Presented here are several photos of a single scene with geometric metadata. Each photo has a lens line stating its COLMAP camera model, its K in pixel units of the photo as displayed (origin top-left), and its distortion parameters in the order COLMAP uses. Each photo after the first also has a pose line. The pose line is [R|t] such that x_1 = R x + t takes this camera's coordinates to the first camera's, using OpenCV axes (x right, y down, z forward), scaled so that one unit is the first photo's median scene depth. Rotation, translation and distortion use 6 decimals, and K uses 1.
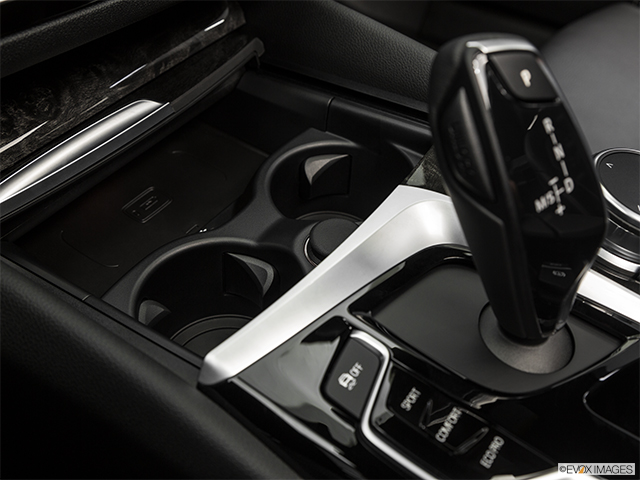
lens RADIAL K [[719.1, 0, 320.0], [0, 719.1, 240.0], [0, 0, 1]] dist [-0.011286, -0.004713]
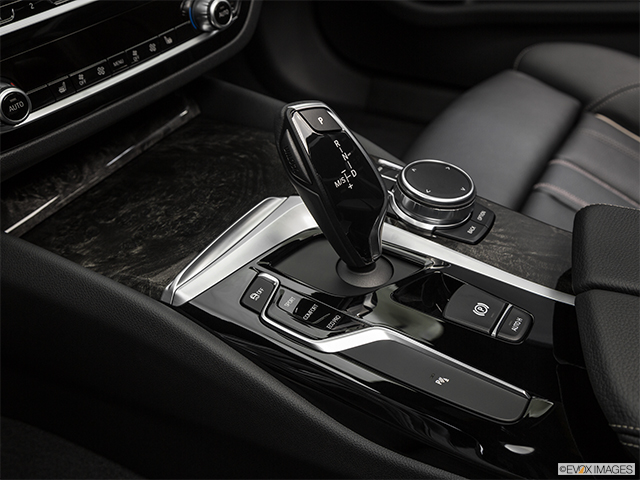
lens RADIAL K [[719.1, 0, 320.0], [0, 719.1, 240.0], [0, 0, 1]] dist [-0.011286, -0.004713]
pose [[0.994320, -0.106099, -0.008438, 0.195521], [0.104419, 0.987781, -0.115694, 0.239257], [0.020610, 0.114155, 0.993249, -0.678563]]
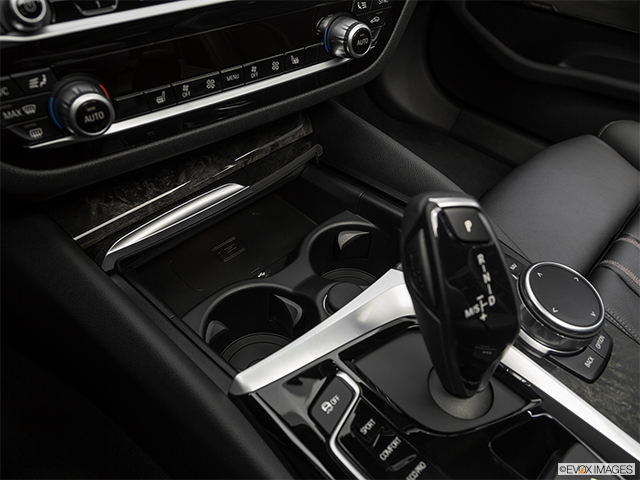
lens RADIAL K [[510.9, 0, 322.2], [0, 510.9, 245.0], [0, 0, 1]] dist [-0.089551, 0.010564]
pose [[0.986740, 0.127017, -0.101050, 0.076632], [-0.128970, 0.991563, -0.013007, -0.099948], [0.098545, 0.025867, 0.994796, -0.033012]]
